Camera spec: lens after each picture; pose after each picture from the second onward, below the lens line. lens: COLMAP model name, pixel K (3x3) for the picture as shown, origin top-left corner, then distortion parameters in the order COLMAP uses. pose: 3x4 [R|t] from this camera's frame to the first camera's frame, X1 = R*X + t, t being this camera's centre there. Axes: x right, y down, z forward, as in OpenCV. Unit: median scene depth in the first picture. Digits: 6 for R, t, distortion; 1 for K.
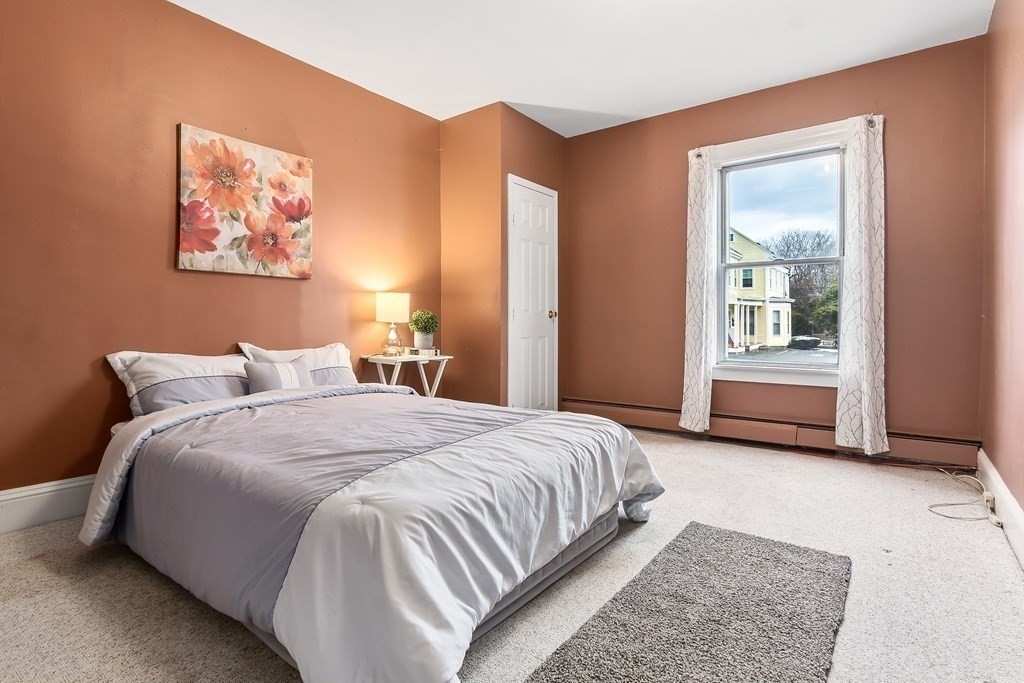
lens RADIAL K [[516.0, 0, 508.0], [0, 516.0, 320.1], [0, 0, 1]] dist [-0.002025, -0.000231]
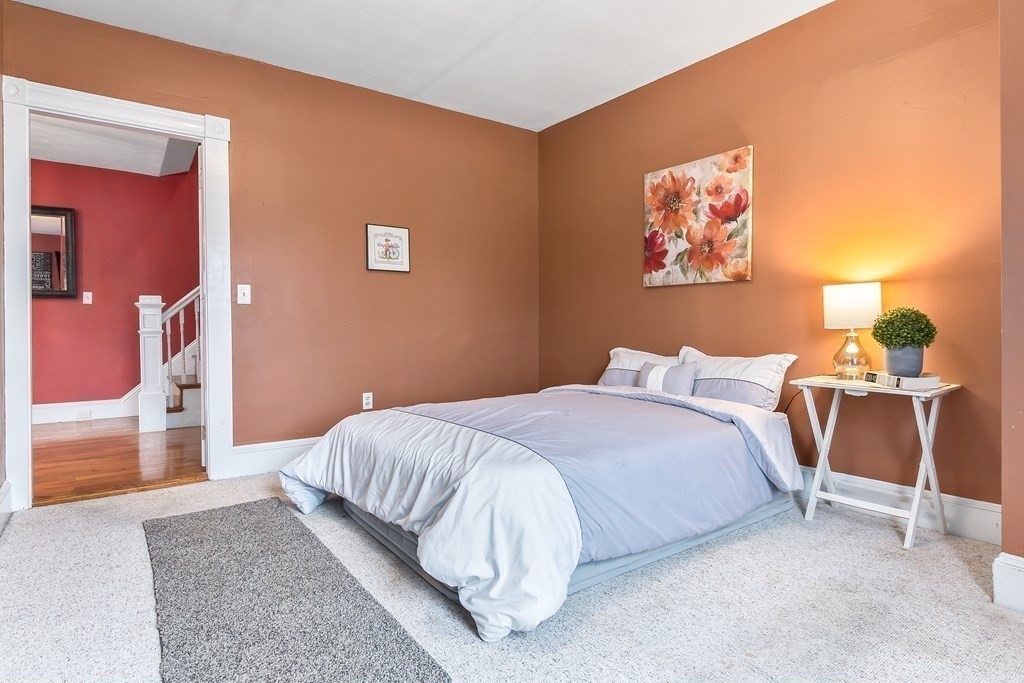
lens RADIAL K [[545.7, 0, 510.5], [0, 545.7, 336.6], [0, 0, 1]] dist [-0.000455, 0.000067]
pose [[-0.285438, 0.014802, -0.958283, 0.702660], [0.001502, 0.999886, 0.014998, 0.004459], [0.958396, 0.002842, -0.285428, 0.952801]]
